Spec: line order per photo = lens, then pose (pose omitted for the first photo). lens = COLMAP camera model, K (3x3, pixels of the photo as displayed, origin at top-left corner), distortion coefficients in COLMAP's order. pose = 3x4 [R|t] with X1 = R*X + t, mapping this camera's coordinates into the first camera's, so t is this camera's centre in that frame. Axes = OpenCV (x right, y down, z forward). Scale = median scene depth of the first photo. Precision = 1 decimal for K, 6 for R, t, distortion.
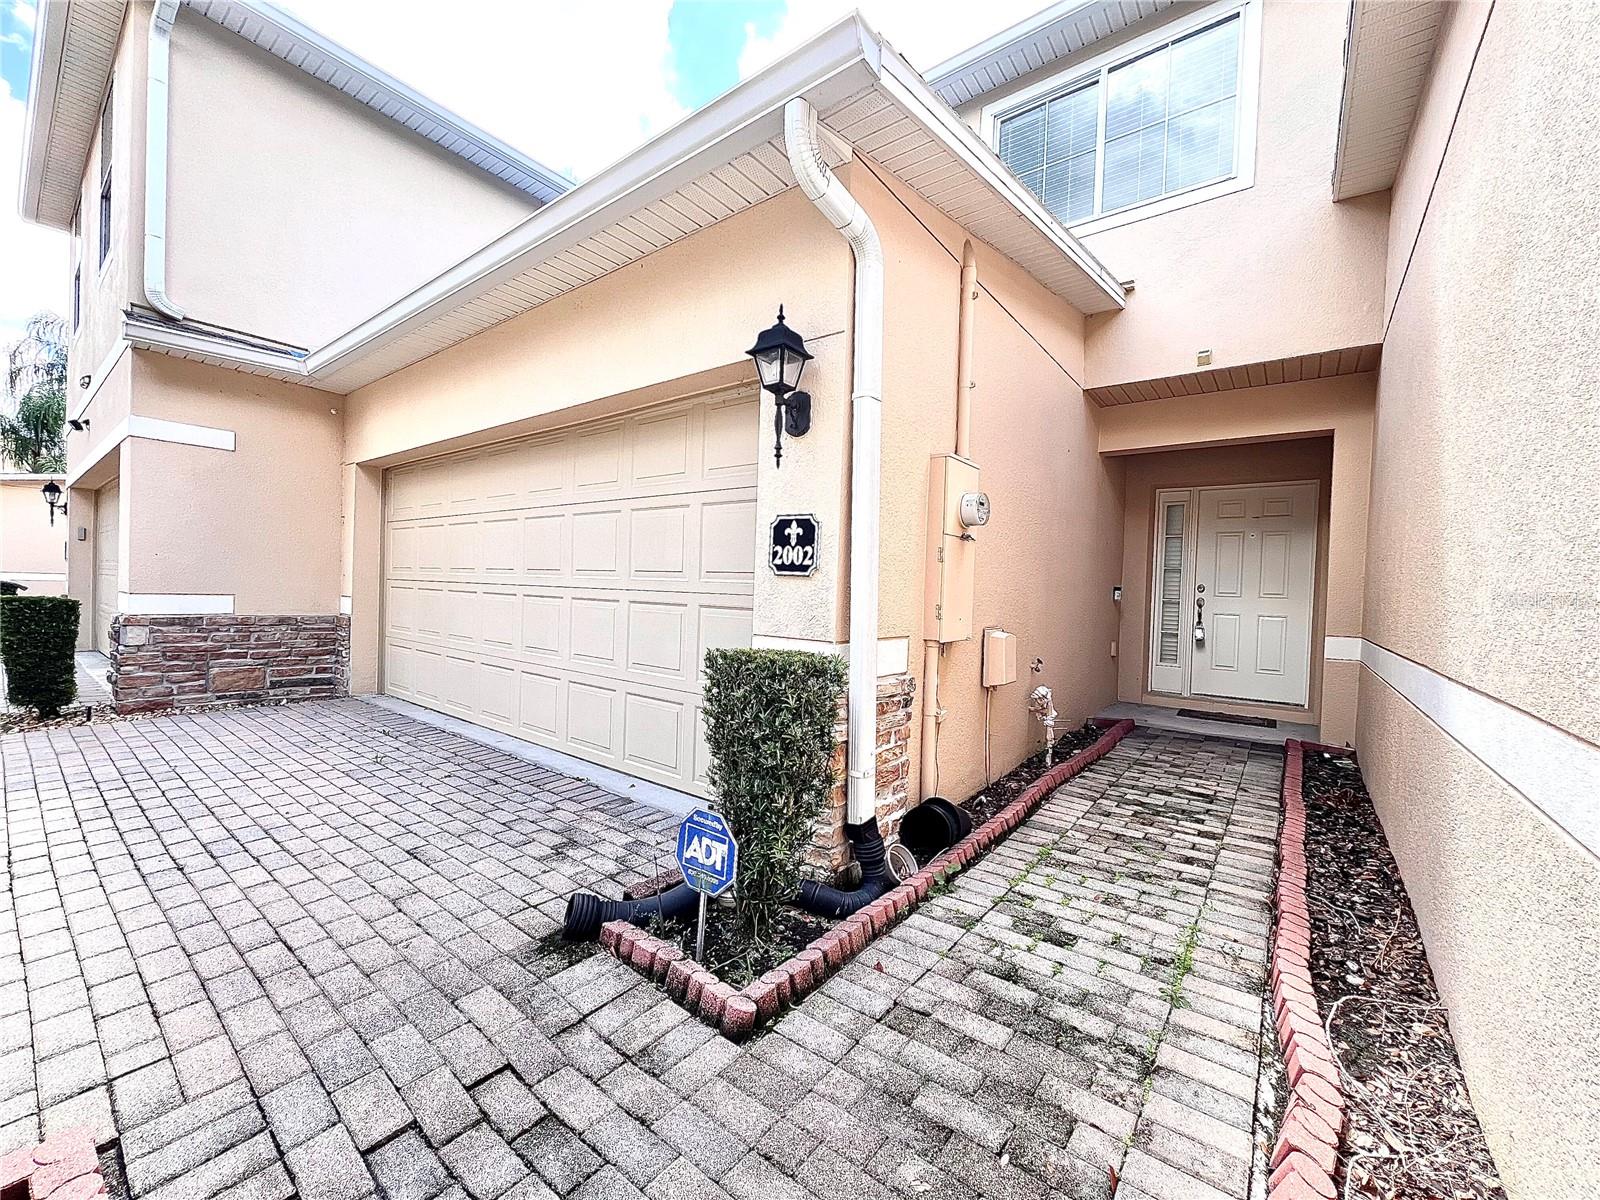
lens RADIAL K [[639.0, 0, 798.8], [0, 639.0, 601.0], [0, 0, 1]] dist [-0.000650, 0.000317]
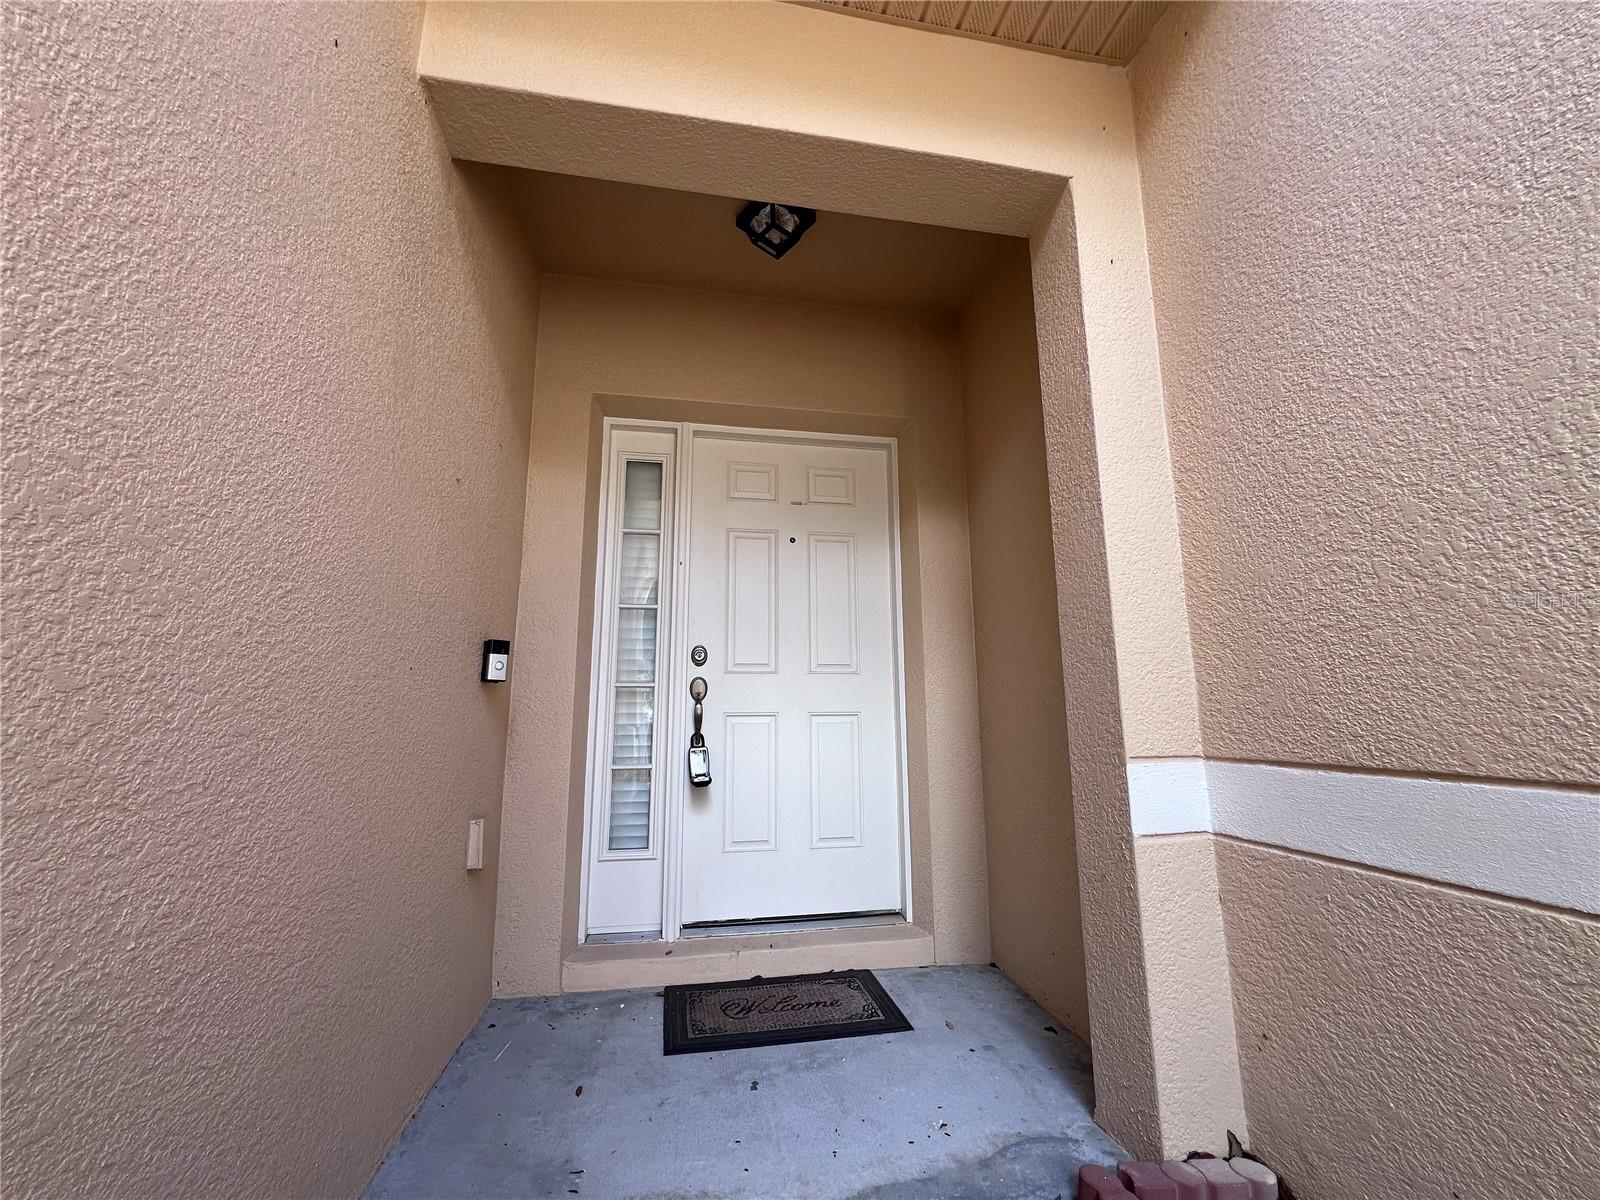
lens RADIAL K [[639.0, 0, 798.8], [0, 639.0, 601.0], [0, 0, 1]] dist [-0.000650, 0.000317]
pose [[0.667917, 0.095859, 0.738036, 0.359721], [0.040834, 0.985456, -0.164950, 0.017298], [-0.743114, 0.140310, 0.654289, 0.671394]]
